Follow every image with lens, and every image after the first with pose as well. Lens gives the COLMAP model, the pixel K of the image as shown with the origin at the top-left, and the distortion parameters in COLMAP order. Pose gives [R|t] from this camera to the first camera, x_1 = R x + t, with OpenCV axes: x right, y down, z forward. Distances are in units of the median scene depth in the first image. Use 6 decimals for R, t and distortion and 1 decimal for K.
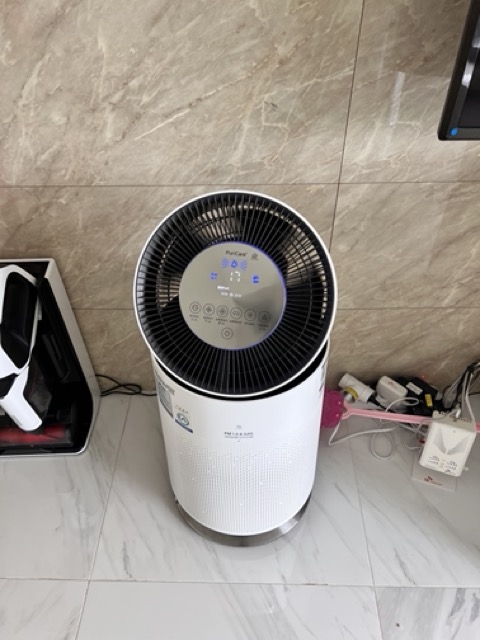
lens RADIAL K [[435.2, 0, 240.0], [0, 435.2, 320.0], [0, 0, 1]] dist [-0.003615, -0.021350]
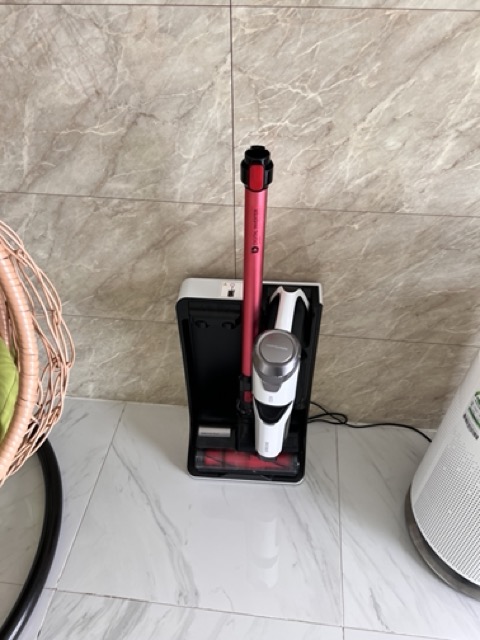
lens RADIAL K [[435.2, 0, 240.0], [0, 435.2, 320.0], [0, 0, 1]] dist [-0.003615, -0.021350]
pose [[0.993380, 0.070736, -0.090514, -0.559289], [-0.073831, 0.996779, -0.031308, -0.017615], [0.088008, 0.037784, 0.995403, 0.023813]]
